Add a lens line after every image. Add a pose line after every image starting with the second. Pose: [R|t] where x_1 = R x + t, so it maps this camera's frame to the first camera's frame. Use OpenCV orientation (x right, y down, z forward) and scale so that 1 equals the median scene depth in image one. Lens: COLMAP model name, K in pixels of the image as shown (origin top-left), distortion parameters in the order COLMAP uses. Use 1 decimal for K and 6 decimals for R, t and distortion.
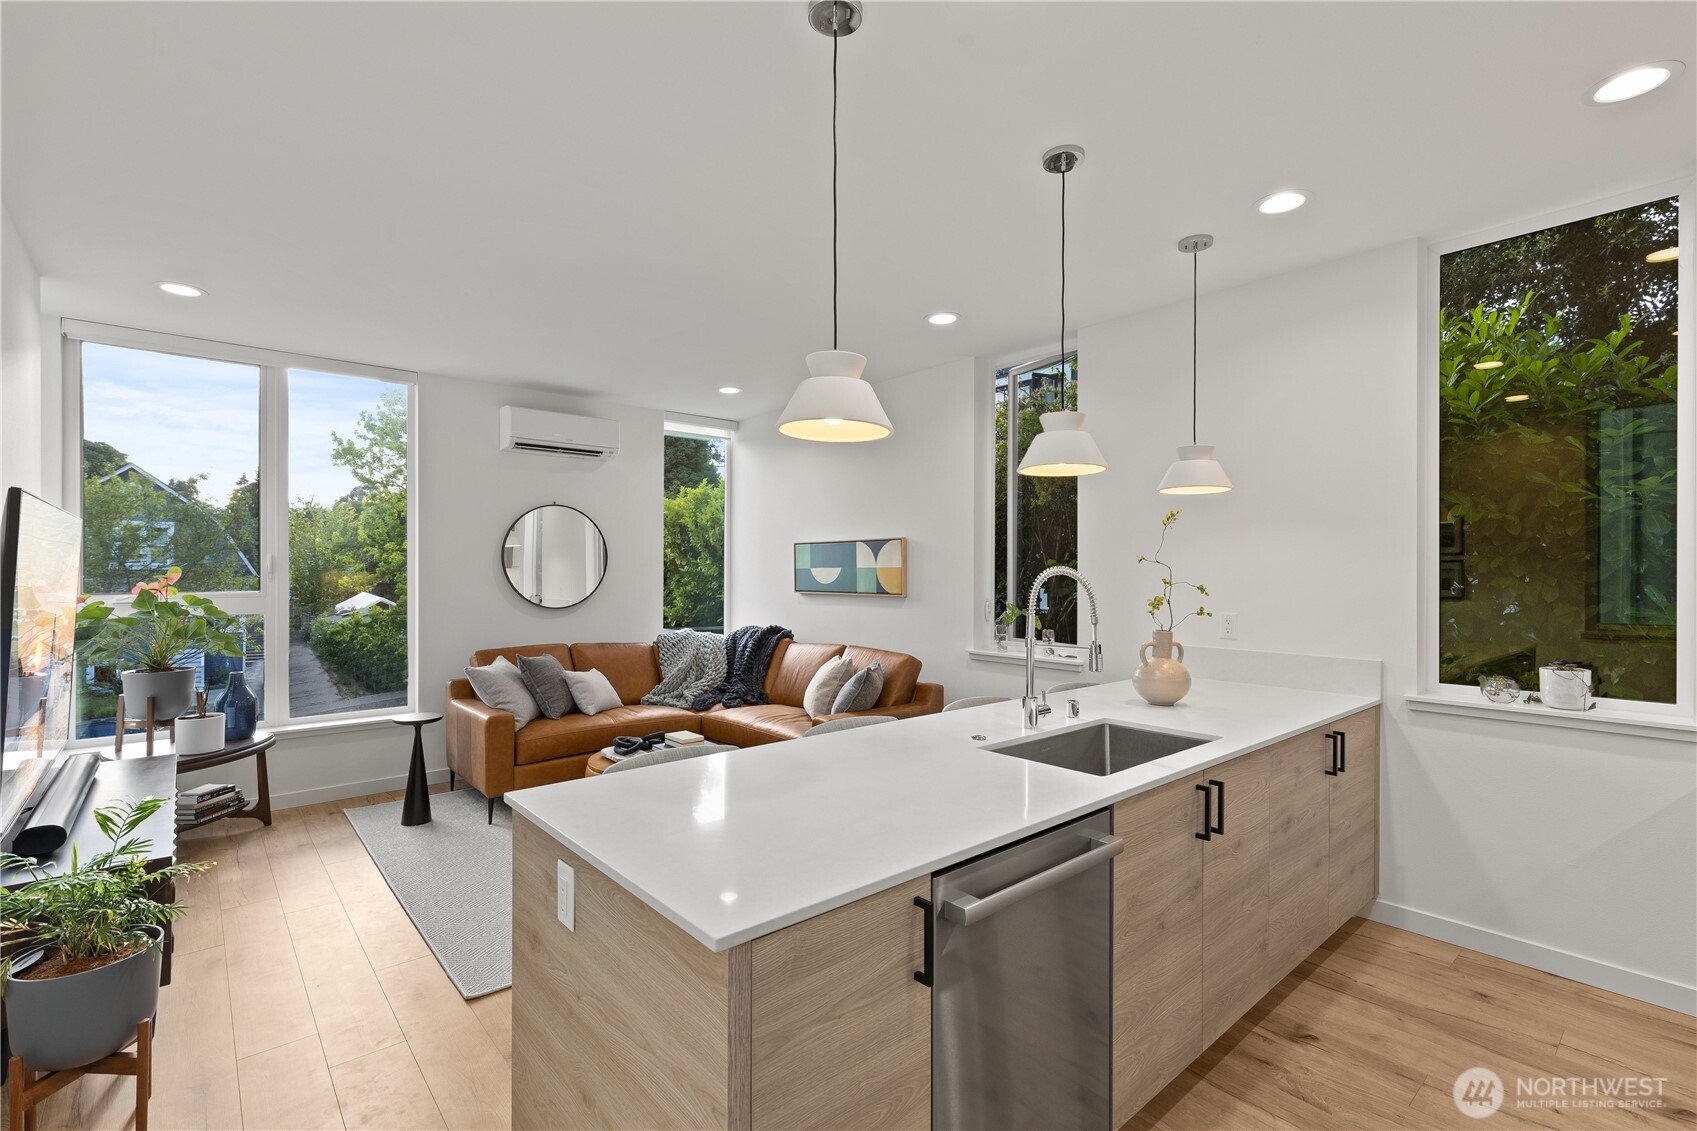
lens RADIAL K [[764.4, 0, 843.7], [0, 764.4, 568.5], [0, 0, 1]] dist [0.009720, -0.001514]
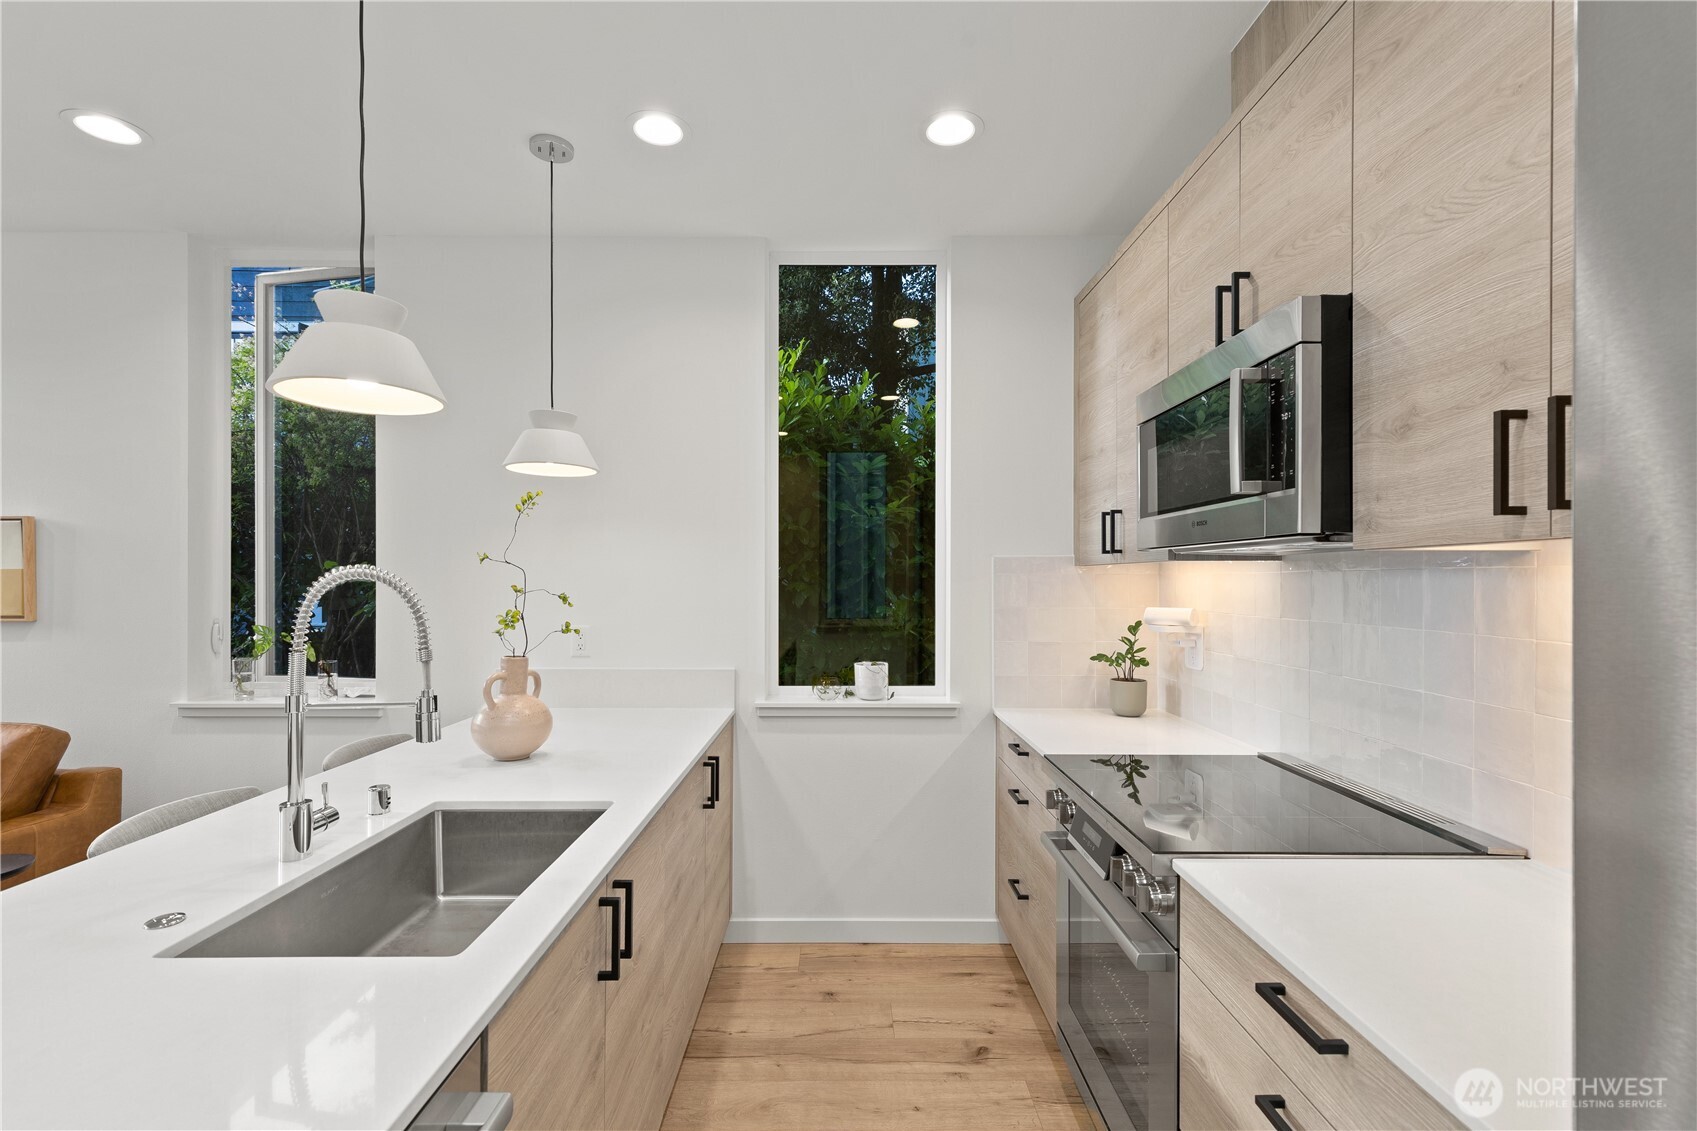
lens RADIAL K [[764.4, 0, 844.1], [0, 764.4, 580.1], [0, 0, 1]] dist [0.009720, -0.001514]
pose [[0.653612, -0.002516, 0.756825, 0.049693], [-0.002225, 0.999984, 0.005246, 0.002822], [-0.756826, -0.005113, 0.653596, 0.201920]]
